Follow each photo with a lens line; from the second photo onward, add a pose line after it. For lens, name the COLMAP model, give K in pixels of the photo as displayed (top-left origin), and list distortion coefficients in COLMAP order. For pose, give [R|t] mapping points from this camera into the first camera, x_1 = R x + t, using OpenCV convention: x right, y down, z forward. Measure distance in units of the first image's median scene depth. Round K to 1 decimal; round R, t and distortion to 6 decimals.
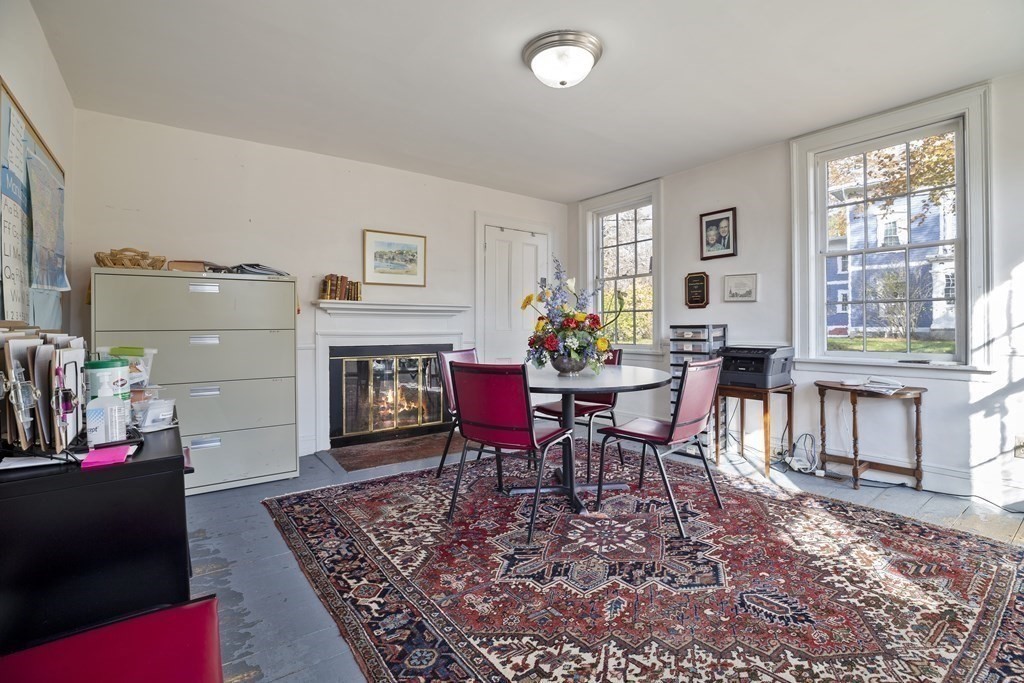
lens RADIAL K [[490.1, 0, 450.9], [0, 490.1, 339.5], [0, 0, 1]] dist [-0.037213, 0.000111]
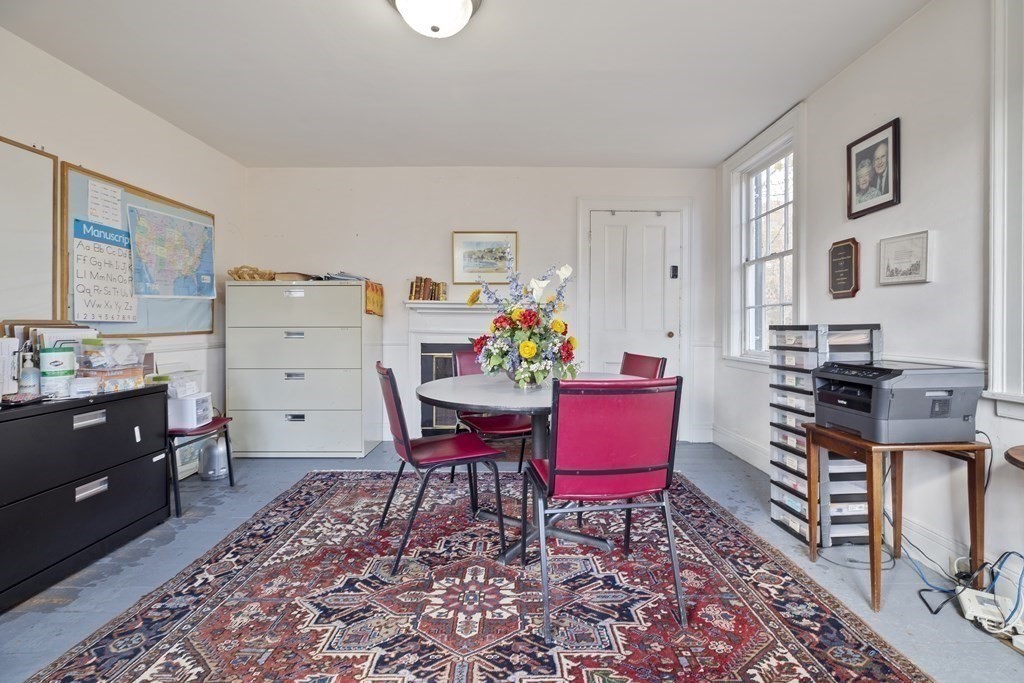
lens RADIAL K [[461.1, 0, 516.0], [0, 461.1, 332.9], [0, 0, 1]] dist [0.000250, 0.000331]
pose [[0.816594, 0.014763, -0.577024, 0.600732], [-0.019429, 0.999809, -0.001916, -0.012269], [0.576886, 0.012776, 0.816725, 0.332006]]
